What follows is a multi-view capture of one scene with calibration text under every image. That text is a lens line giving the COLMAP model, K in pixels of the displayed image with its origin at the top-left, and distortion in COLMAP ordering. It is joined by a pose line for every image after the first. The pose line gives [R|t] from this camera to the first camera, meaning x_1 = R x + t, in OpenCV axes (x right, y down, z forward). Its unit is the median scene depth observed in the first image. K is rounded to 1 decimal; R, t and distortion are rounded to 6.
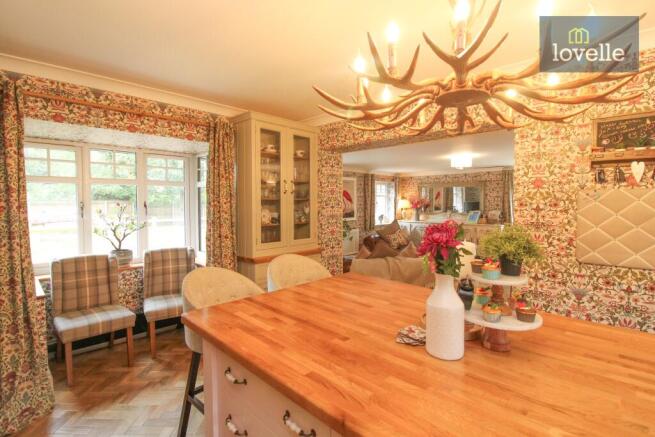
lens RADIAL K [[326.0, 0, 328.0], [0, 326.0, 207.8], [0, 0, 1]] dist [0.001127, 0.000048]
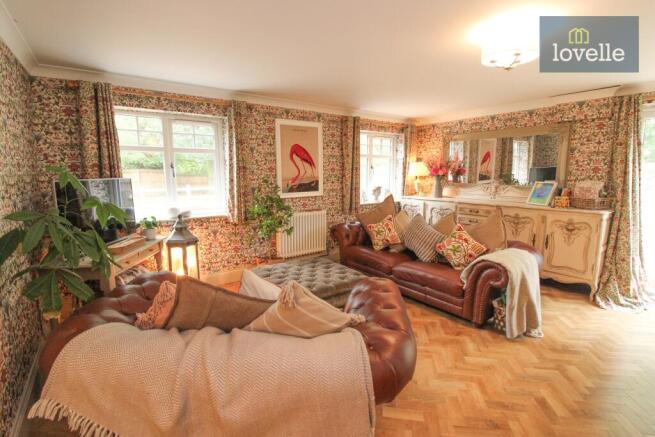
lens RADIAL K [[312.4, 0, 326.3], [0, 312.4, 210.4], [0, 0, 1]] dist [-0.009821, -0.000329]
pose [[0.980623, 0.023780, -0.194454, 0.184620], [-0.003406, 0.994524, 0.104449, 0.004472], [0.195873, -0.101763, 0.975335, 0.398511]]
